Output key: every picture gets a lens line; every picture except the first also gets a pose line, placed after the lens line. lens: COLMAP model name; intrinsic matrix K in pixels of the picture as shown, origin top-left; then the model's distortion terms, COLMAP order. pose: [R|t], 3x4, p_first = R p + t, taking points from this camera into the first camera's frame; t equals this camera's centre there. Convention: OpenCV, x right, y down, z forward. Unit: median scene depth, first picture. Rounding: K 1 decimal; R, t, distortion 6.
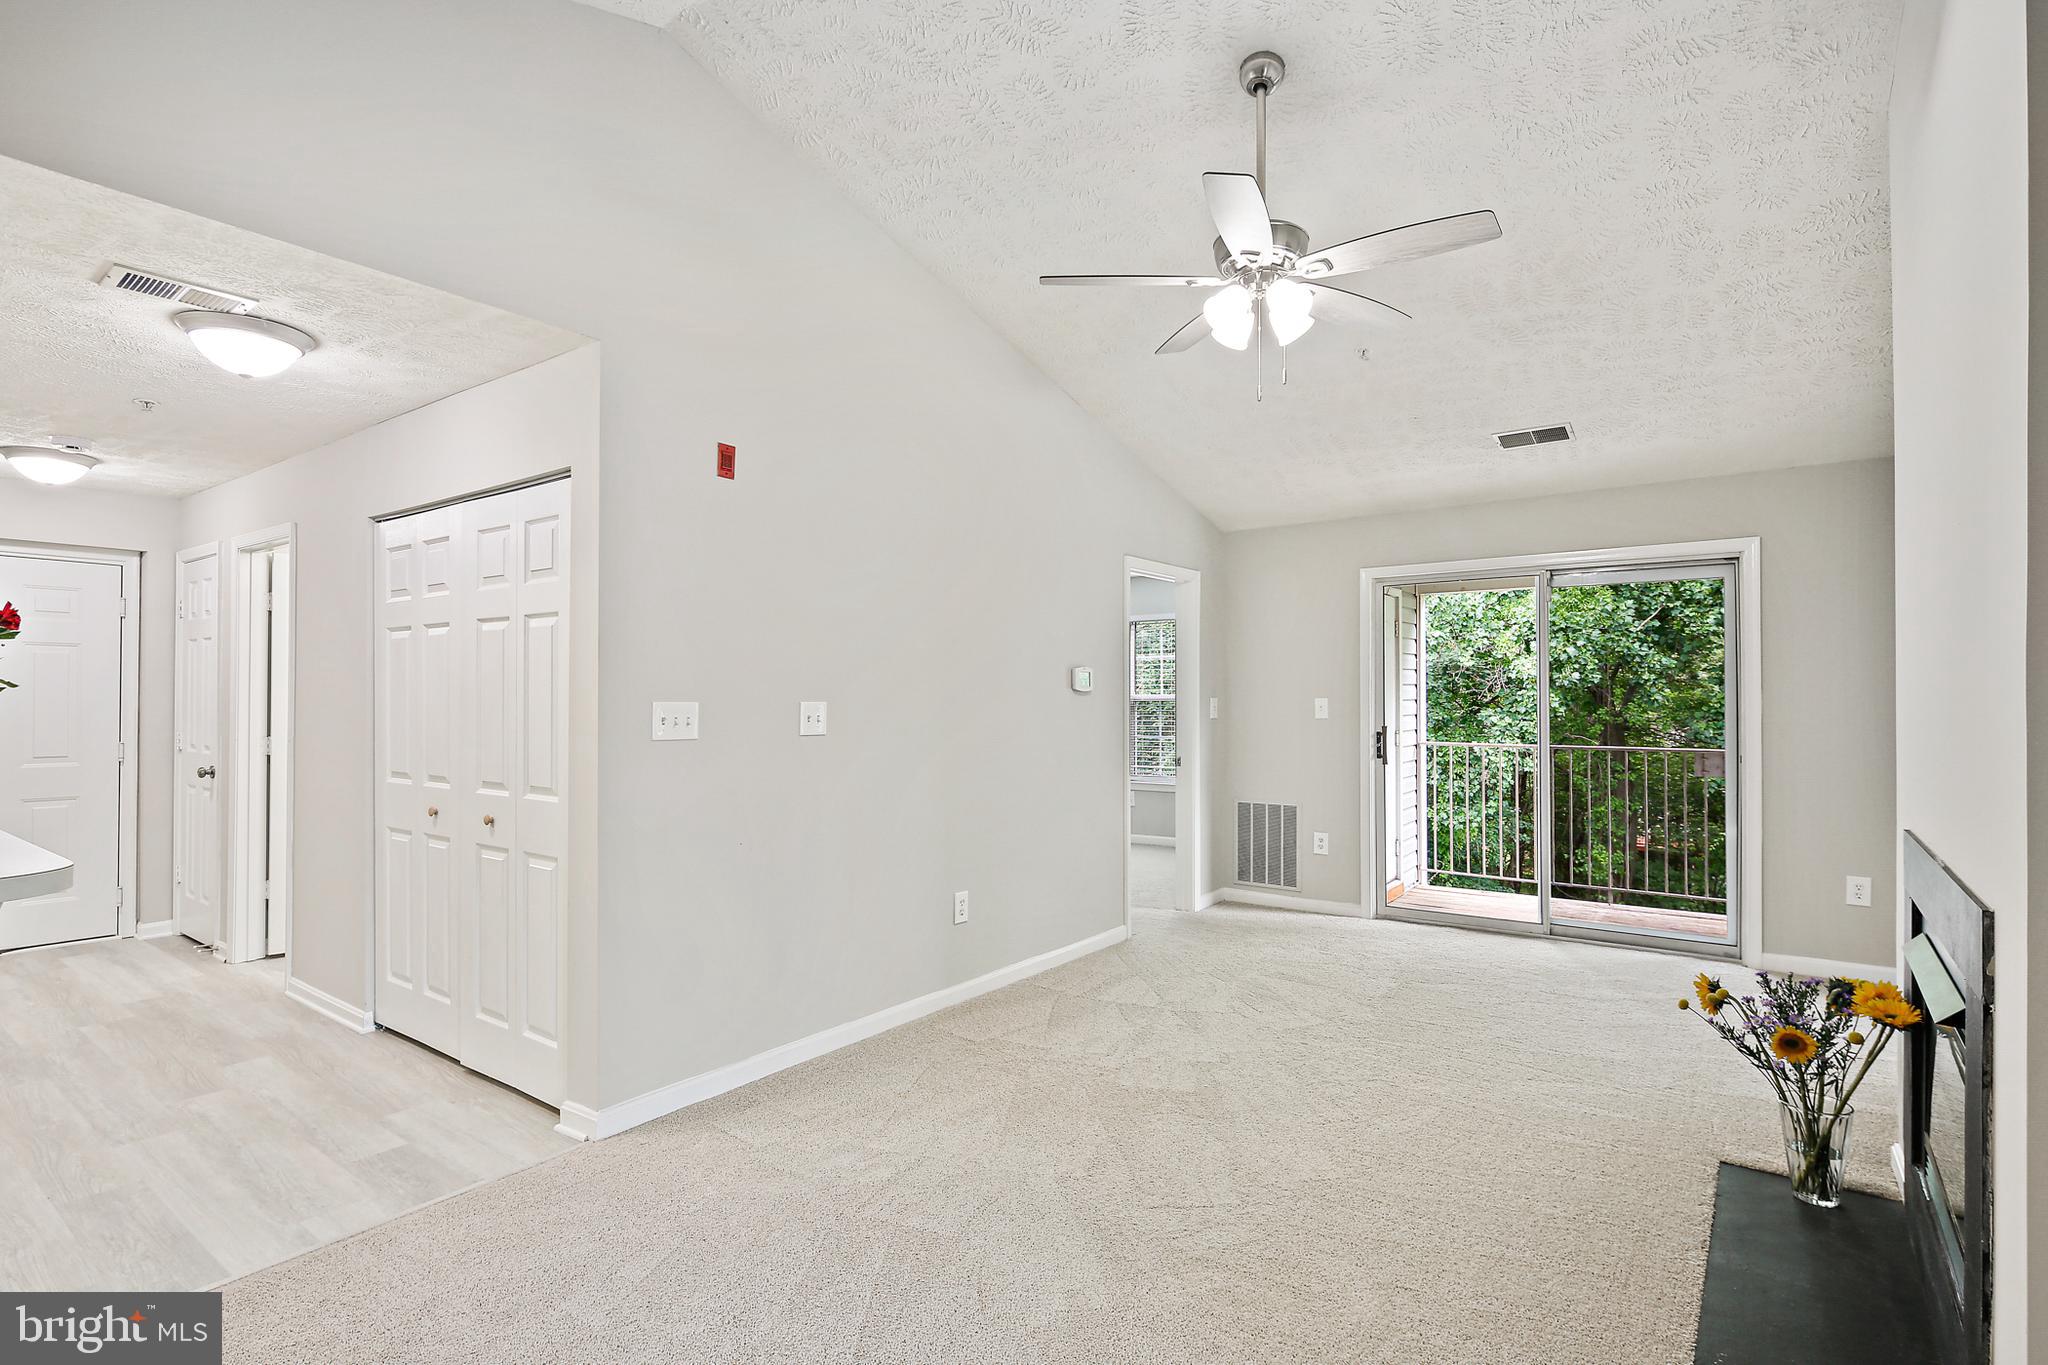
lens RADIAL K [[1027.3, 0, 988.8], [0, 1027.3, 686.4], [0, 0, 1]] dist [0.000467, -0.000052]
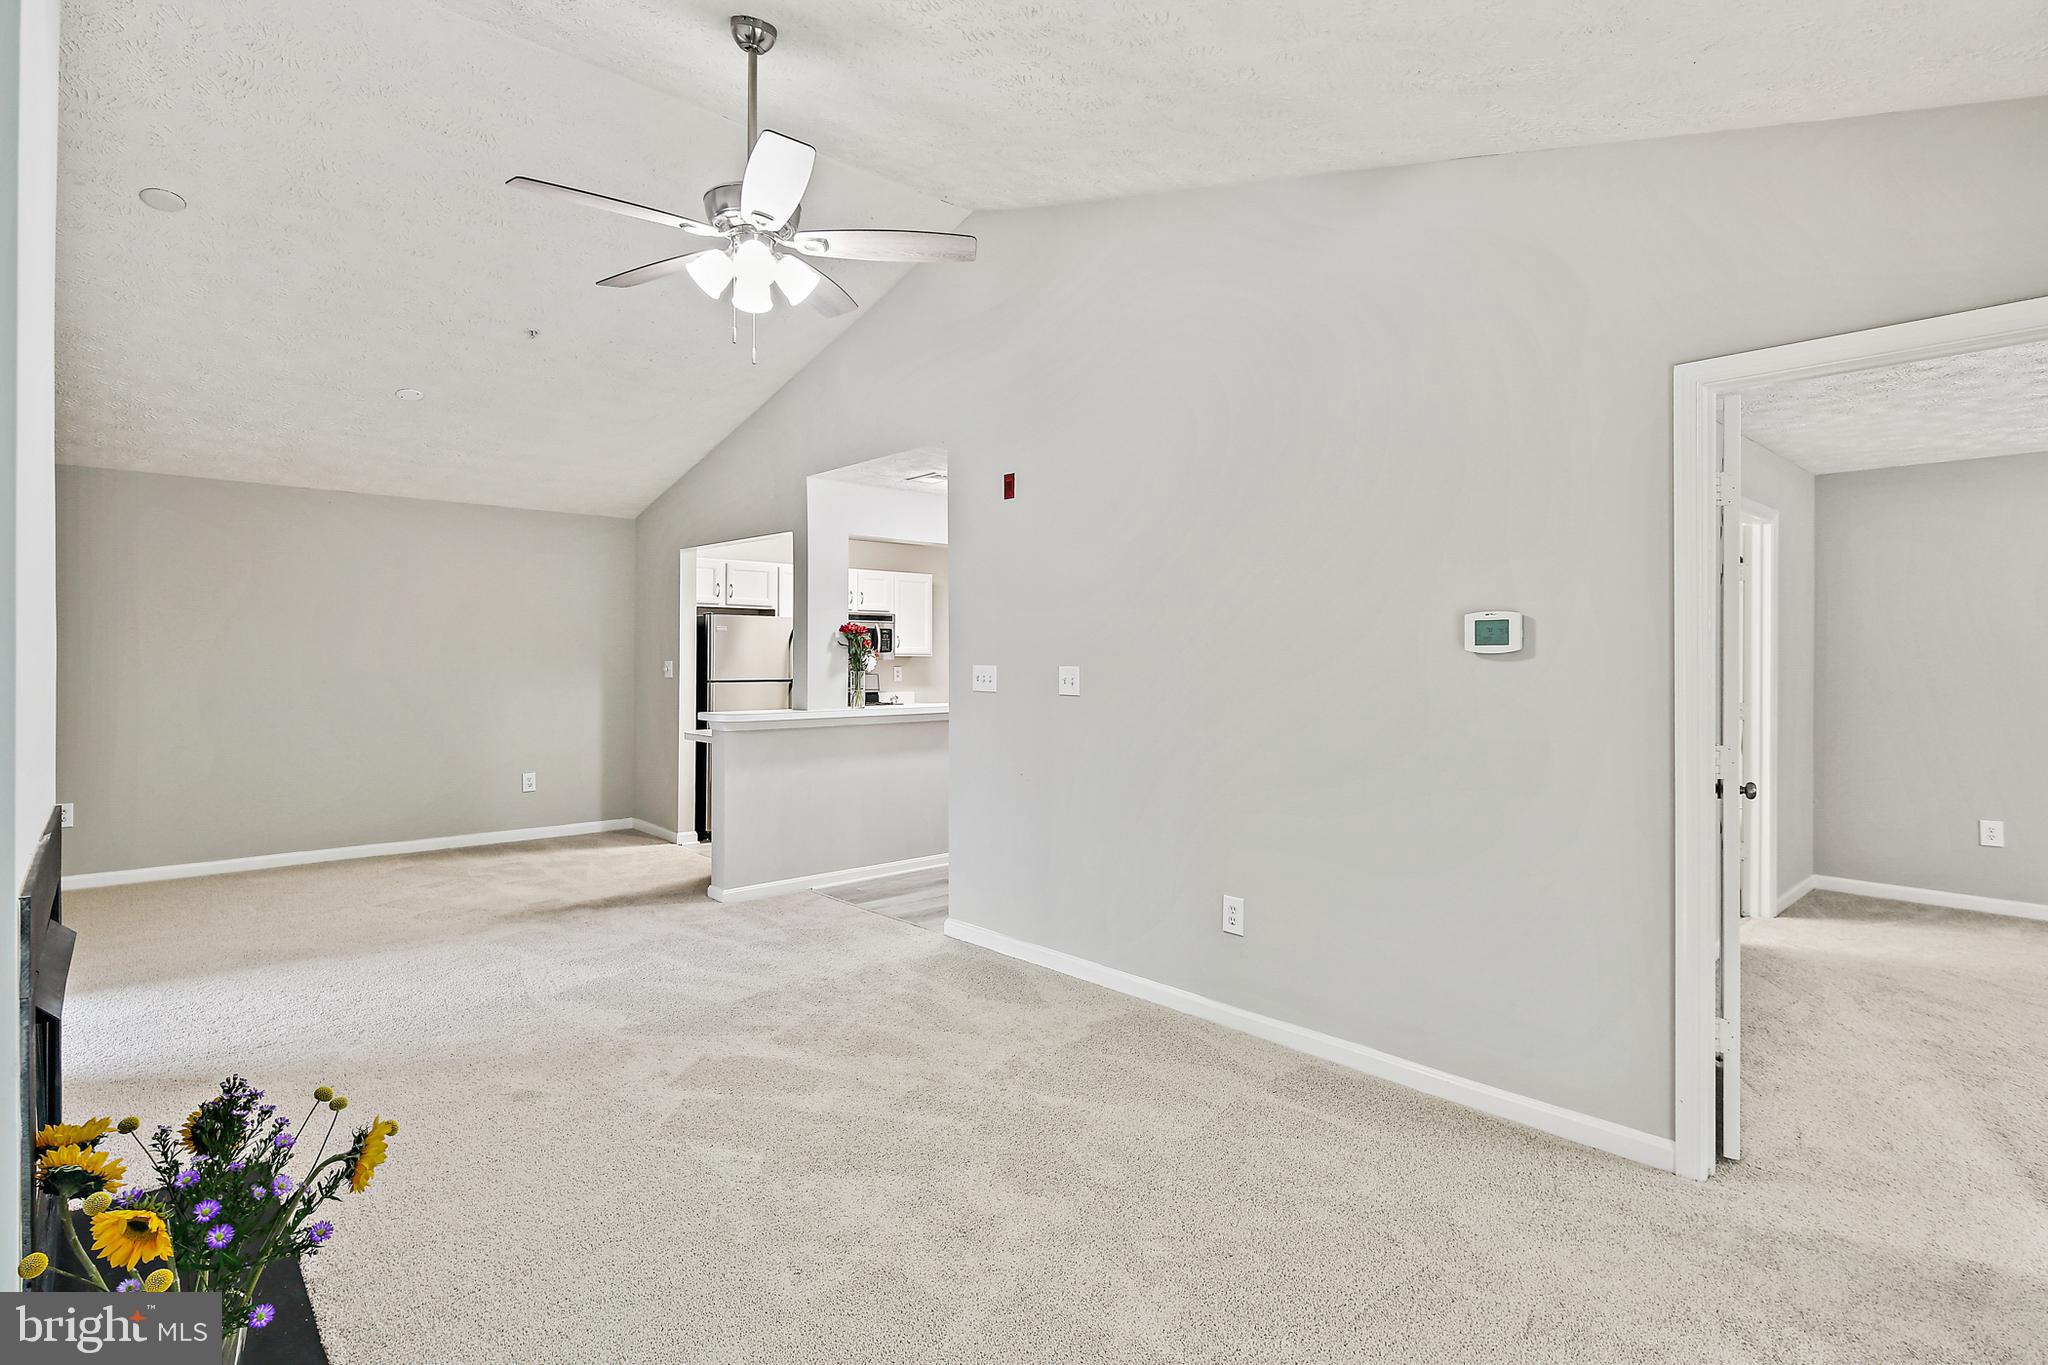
lens RADIAL K [[1003.8, 0, 1032.5], [0, 1003.8, 658.2], [0, 0, 1]] dist [-0.017187, -0.000271]
pose [[-0.167576, -0.002943, -0.985855, 0.614531], [0.007431, 0.999963, -0.004248, 0.006560], [0.985831, -0.008038, -0.167548, 0.742742]]
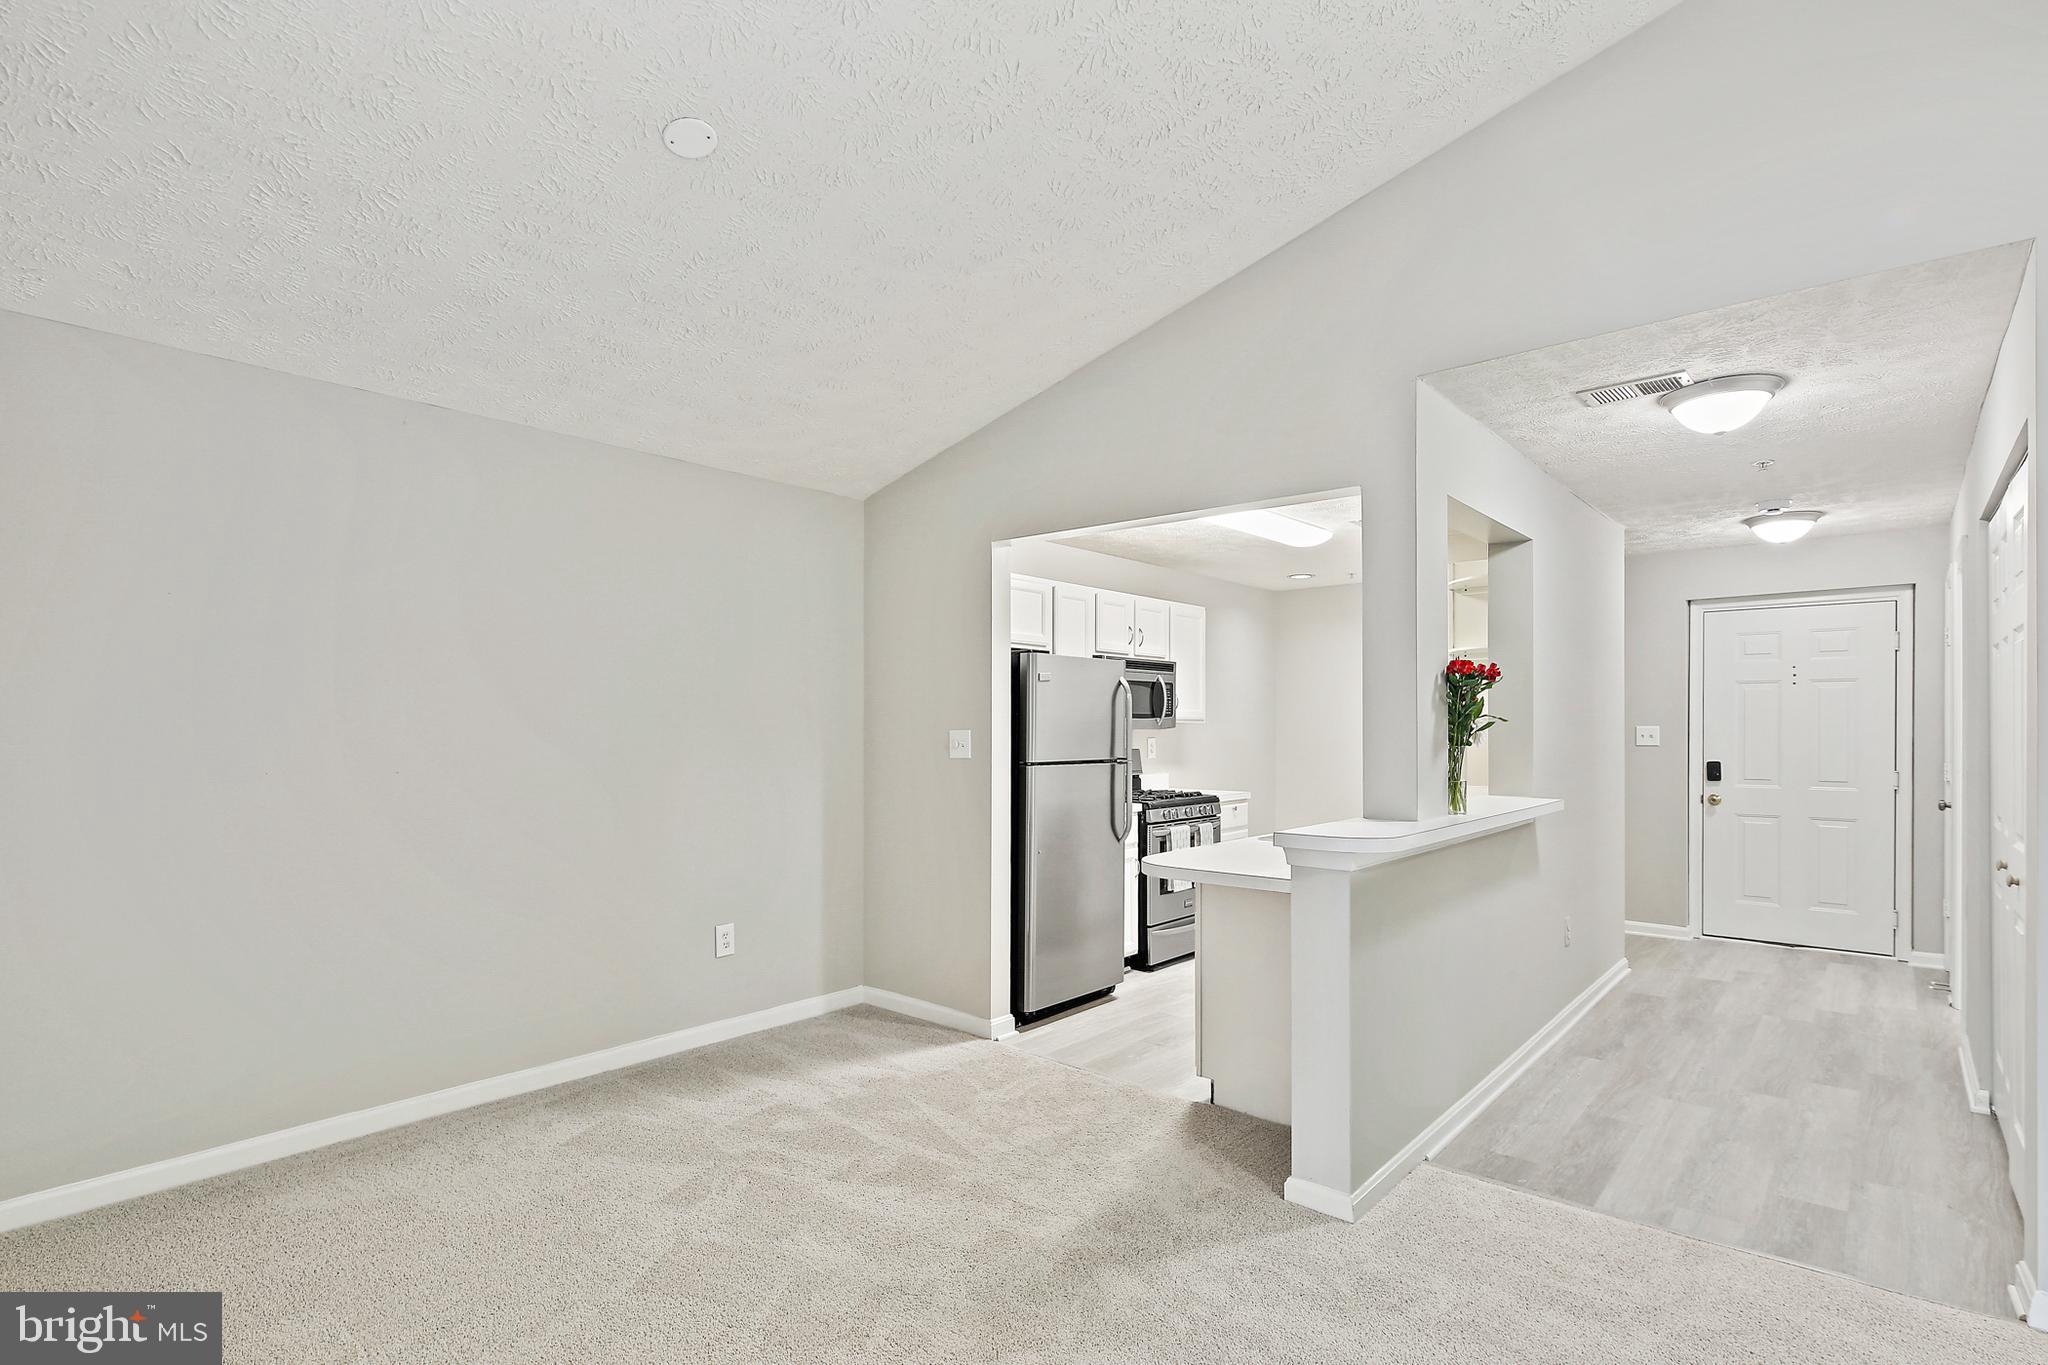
lens RADIAL K [[1003.7, 0, 1030.1], [0, 1003.7, 733.4], [0, 0, 1]] dist [0.000082, -0.000669]
pose [[-0.048731, 0.005055, -0.998799, 0.210265], [0.011986, 0.999918, 0.004475, 0.000982], [0.998740, -0.011754, -0.048788, 0.178175]]
